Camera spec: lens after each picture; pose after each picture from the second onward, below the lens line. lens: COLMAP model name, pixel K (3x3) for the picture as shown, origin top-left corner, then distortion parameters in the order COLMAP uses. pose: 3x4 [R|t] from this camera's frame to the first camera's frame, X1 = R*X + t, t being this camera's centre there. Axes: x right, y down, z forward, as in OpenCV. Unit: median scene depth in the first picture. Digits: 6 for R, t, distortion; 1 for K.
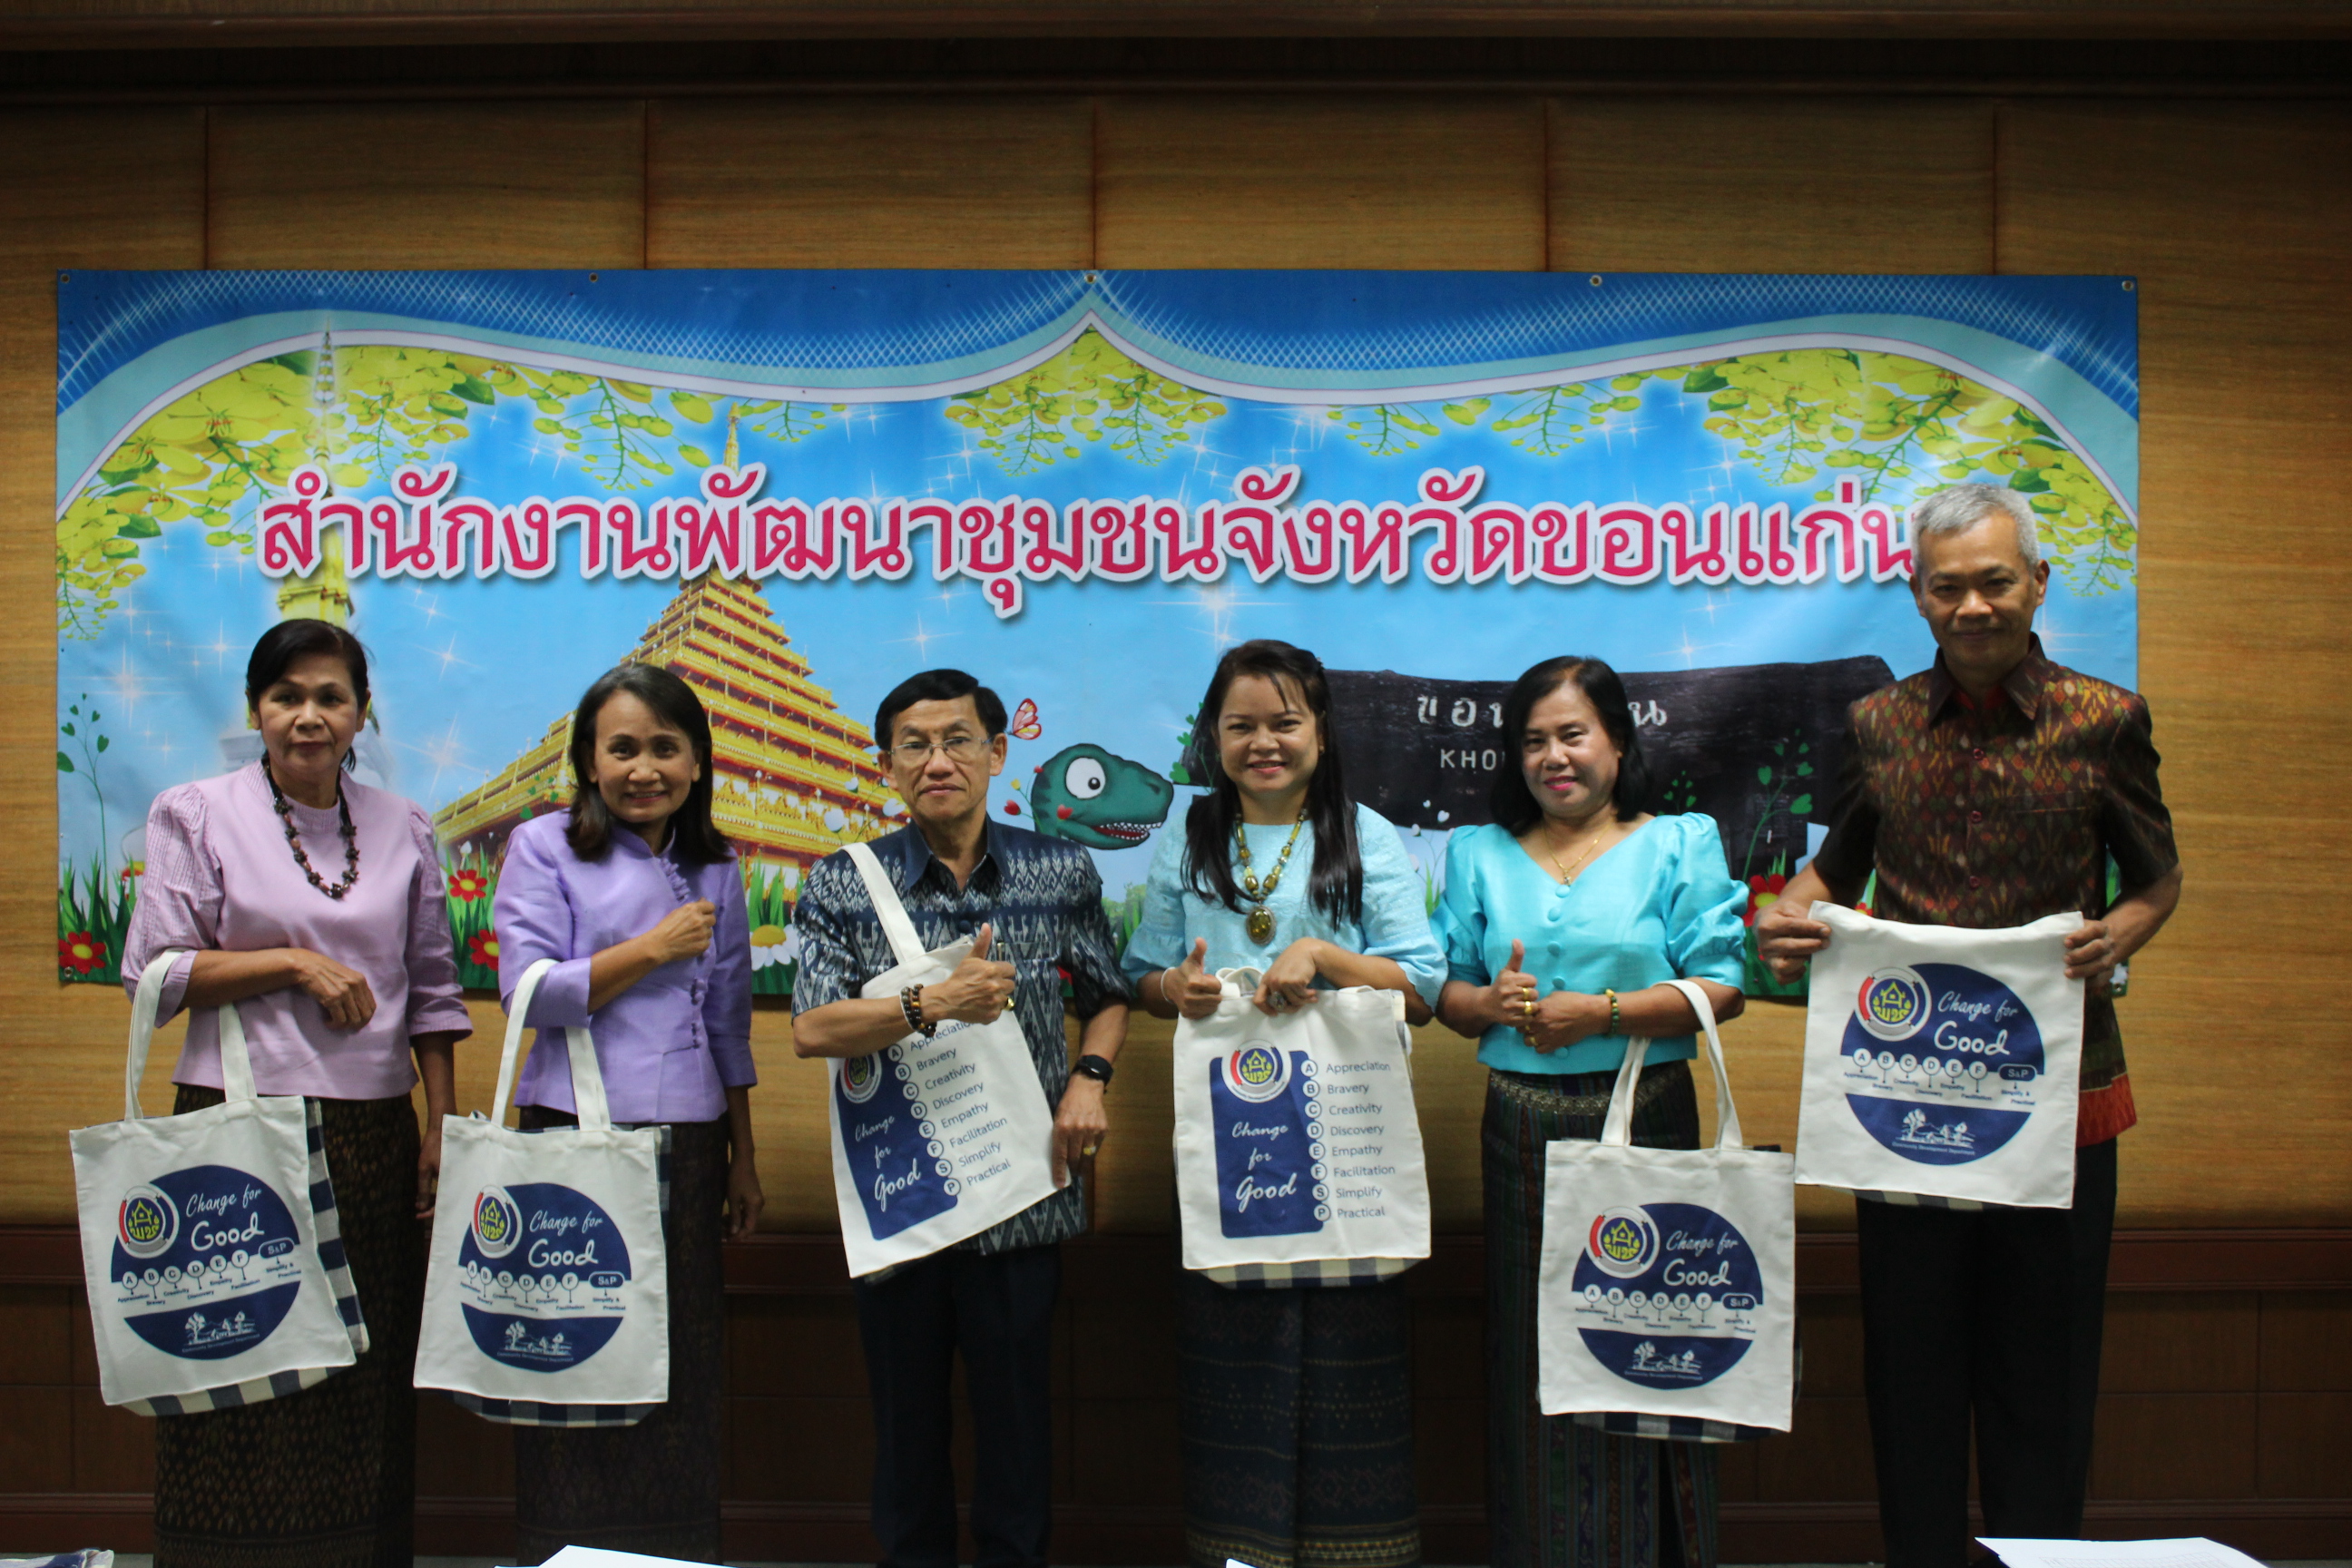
lens RADIAL K [[2446.9, 0, 1176.0], [0, 2446.9, 784.0], [0, 0, 1]] dist [-0.102315, 0.133474]
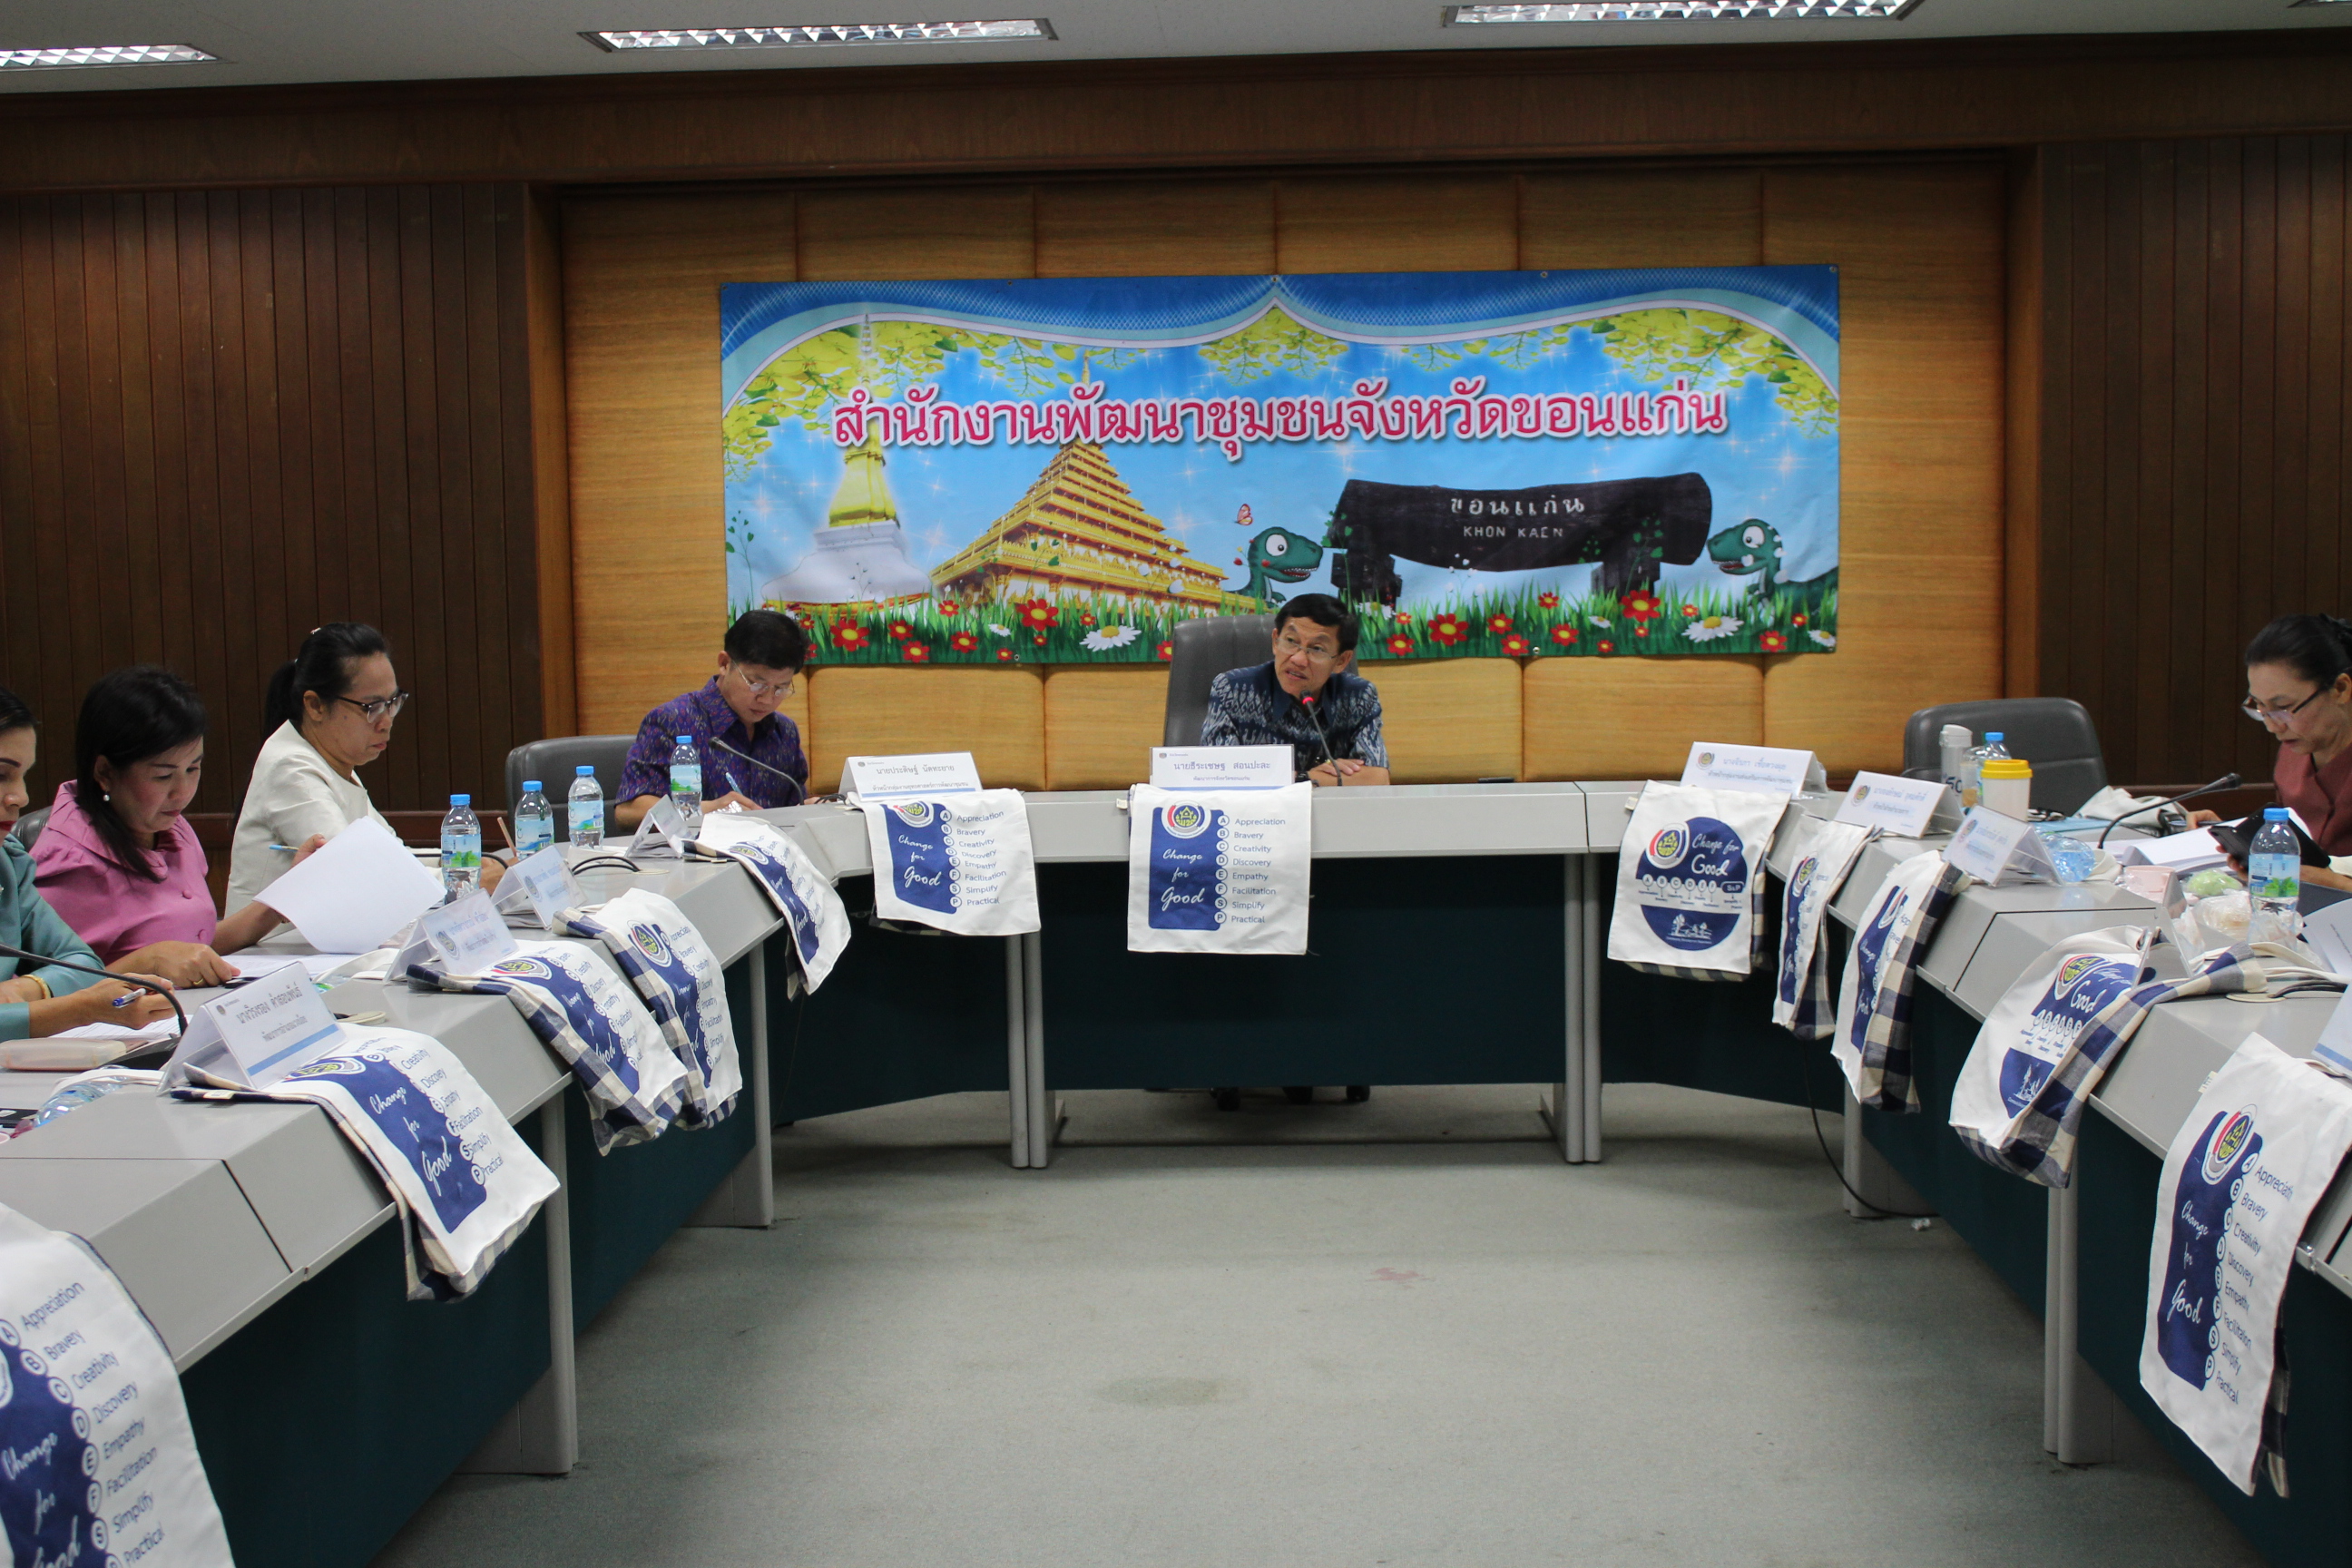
lens RADIAL K [[2913.5, 0, 1176.0], [0, 2913.5, 784.0], [0, 0, 1]] dist [-0.067981, 0.013074]
pose [[0.999260, -0.015745, -0.035093, -0.038534], [0.017956, 0.997814, 0.063594, 0.037352], [0.034015, -0.064177, 0.997359, -1.266225]]
